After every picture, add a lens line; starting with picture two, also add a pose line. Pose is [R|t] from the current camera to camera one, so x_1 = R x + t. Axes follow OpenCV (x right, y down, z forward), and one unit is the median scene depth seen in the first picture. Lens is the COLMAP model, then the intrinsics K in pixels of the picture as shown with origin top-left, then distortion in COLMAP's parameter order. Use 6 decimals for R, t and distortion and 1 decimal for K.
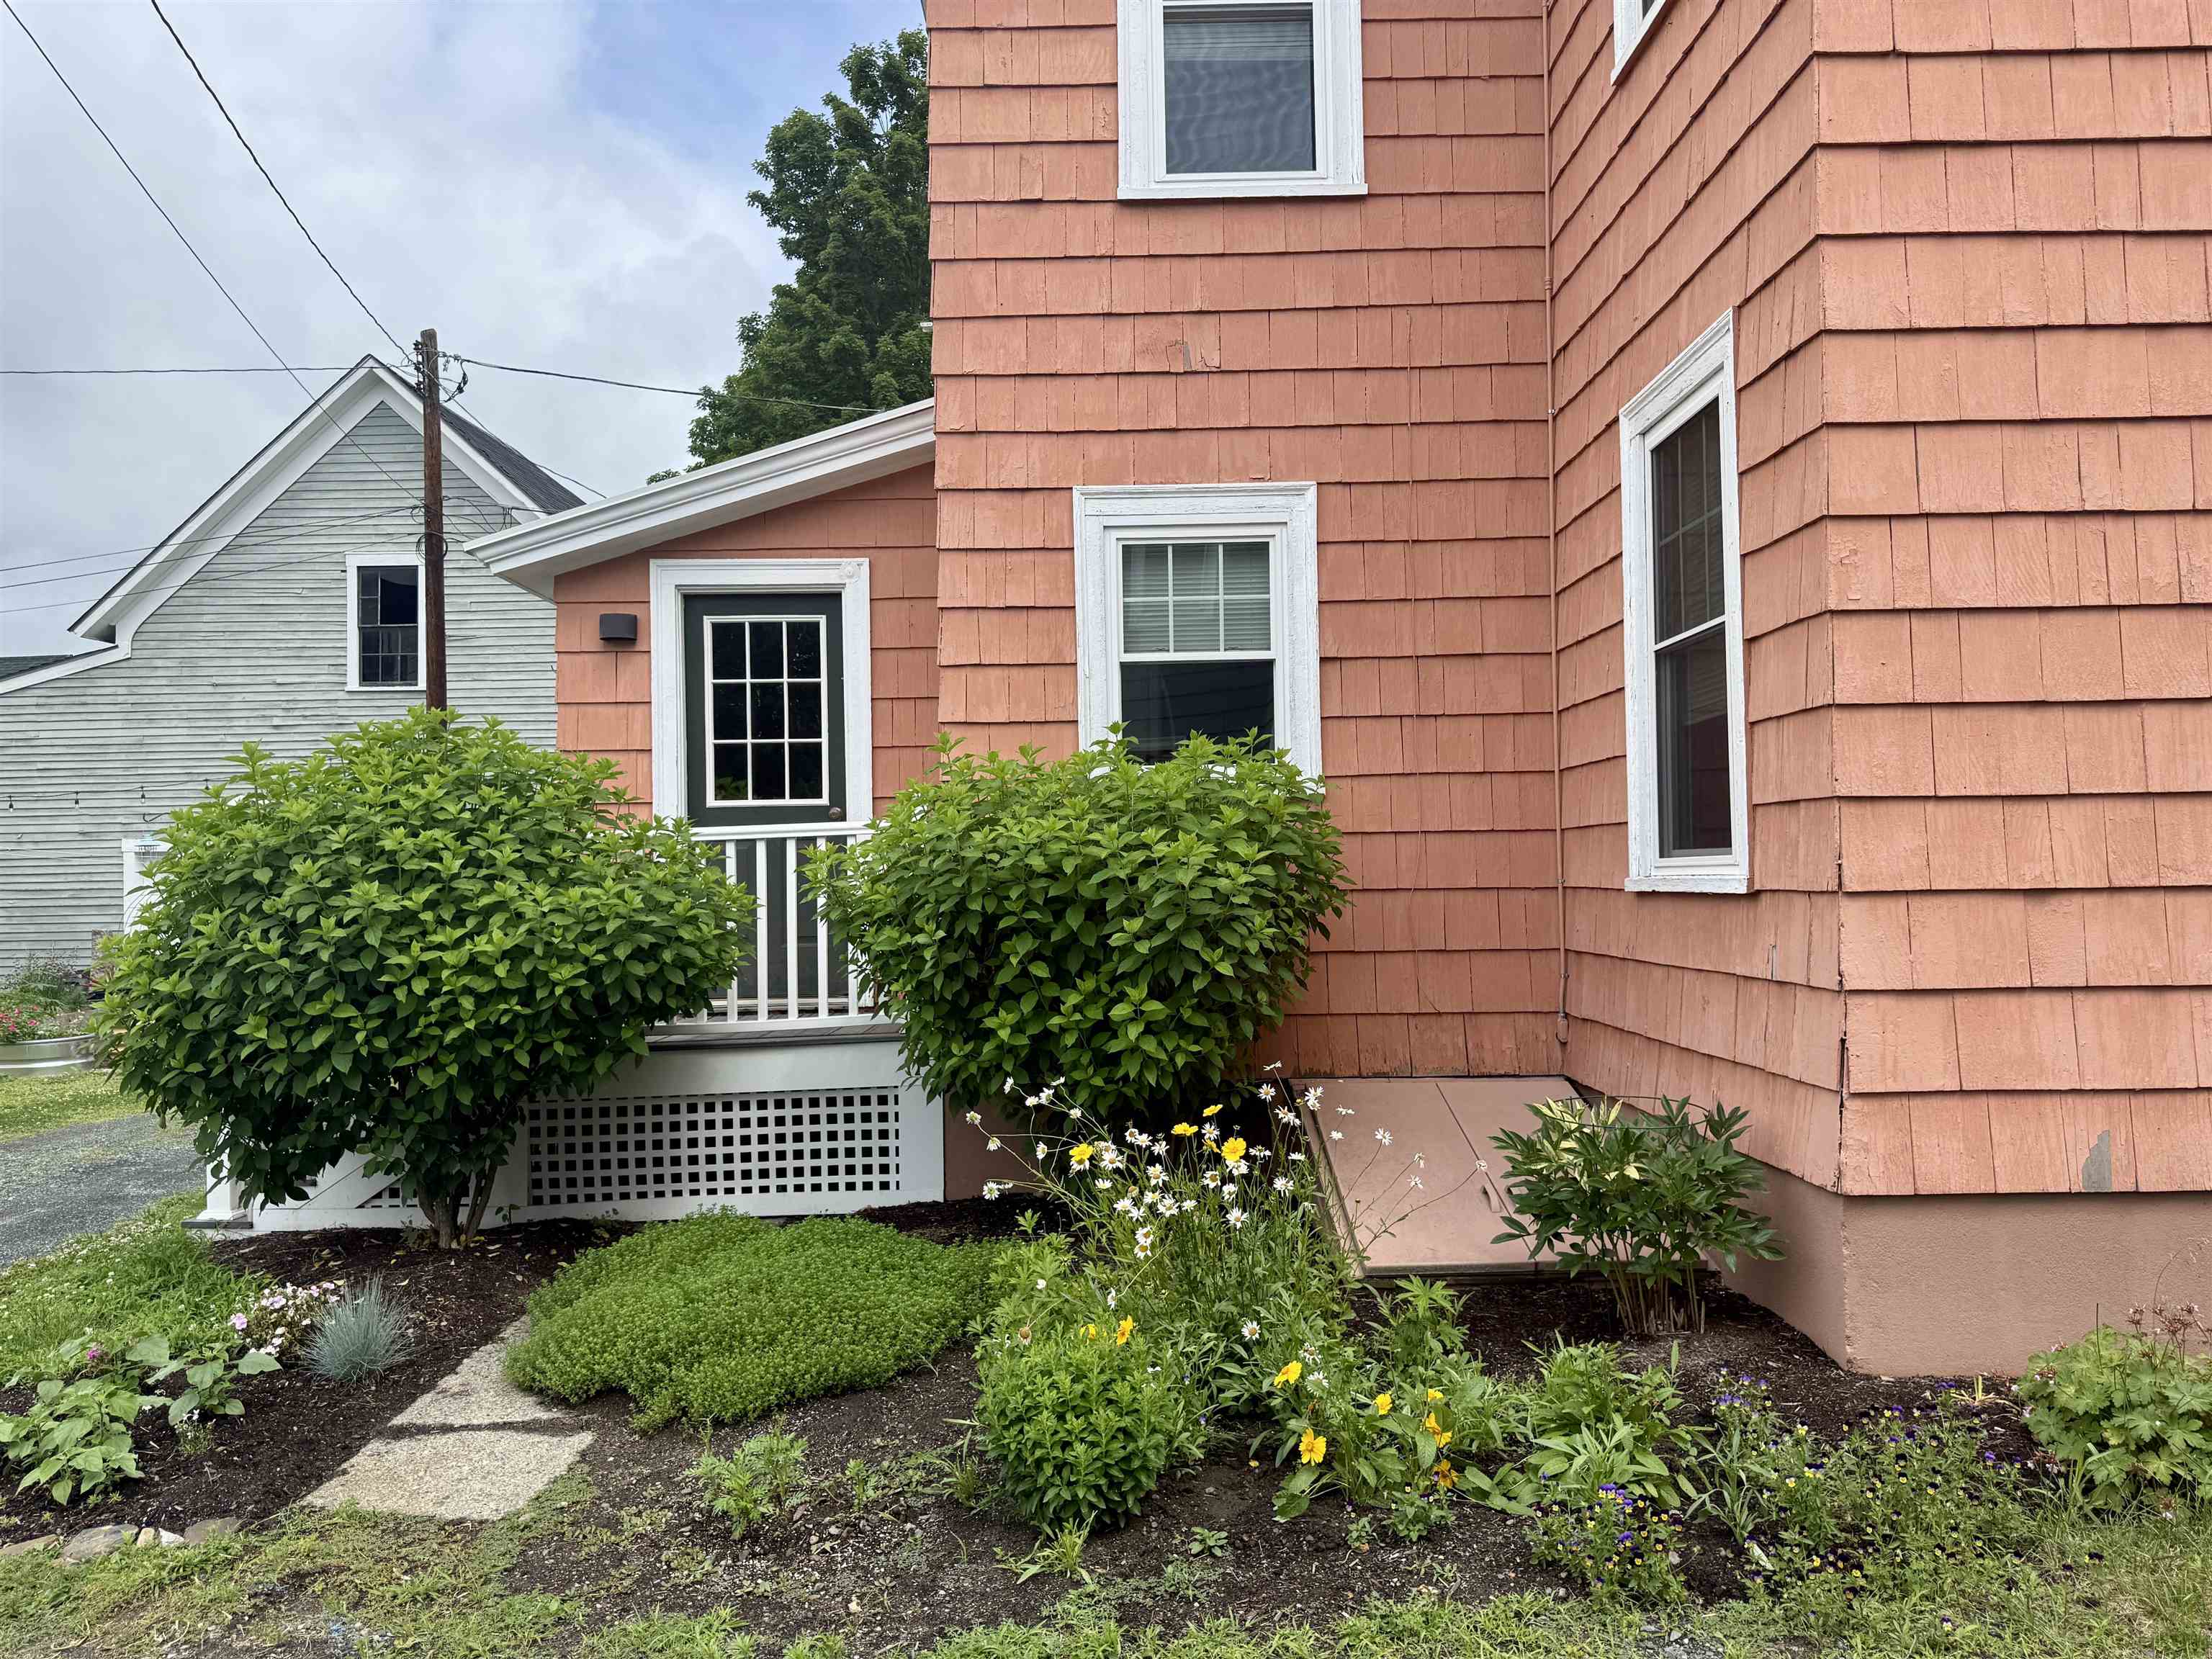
lens RADIAL K [[1573.6, 0, 1097.8], [0, 1573.6, 860.0], [0, 0, 1]] dist [0.087999, -0.080295]
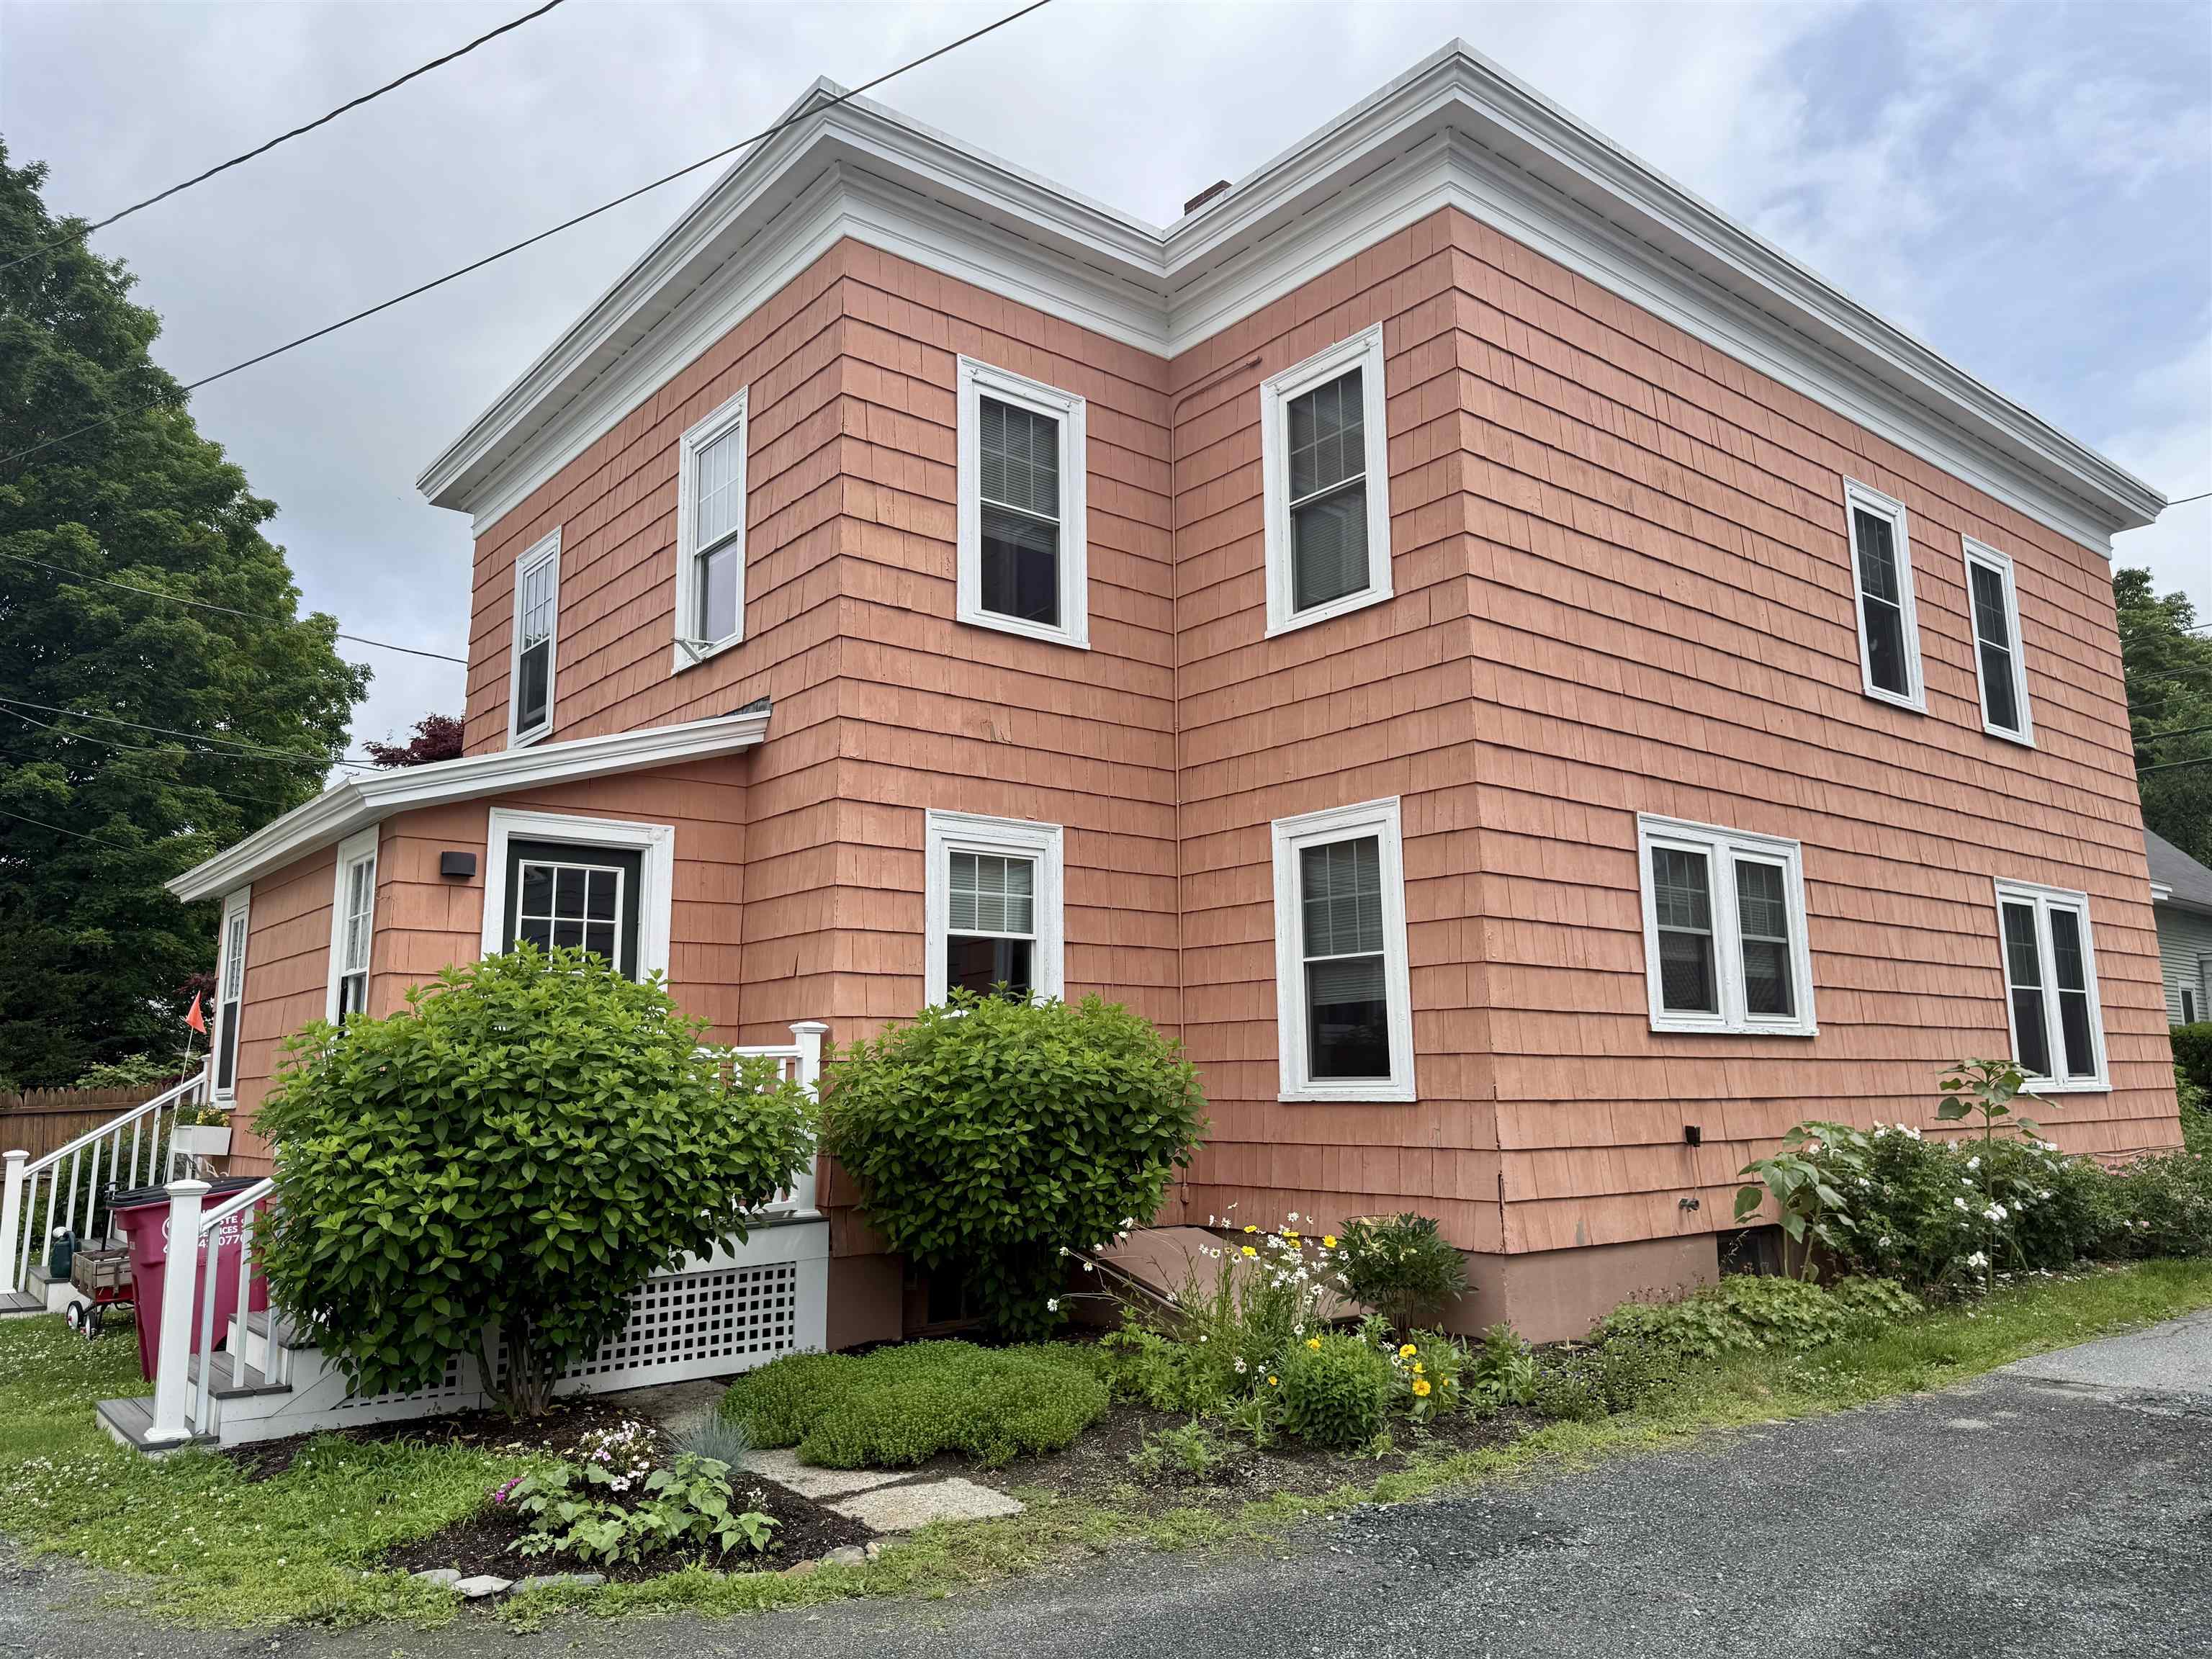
lens RADIAL K [[1573.6, 0, 1105.6], [0, 1573.6, 824.7], [0, 0, 1]] dist [0.087999, -0.080295]
pose [[0.771347, 0.114613, 0.626010, -0.764166], [-0.008766, 0.985470, -0.169624, 0.013315], [-0.636355, 0.125351, 0.761143, -0.162252]]
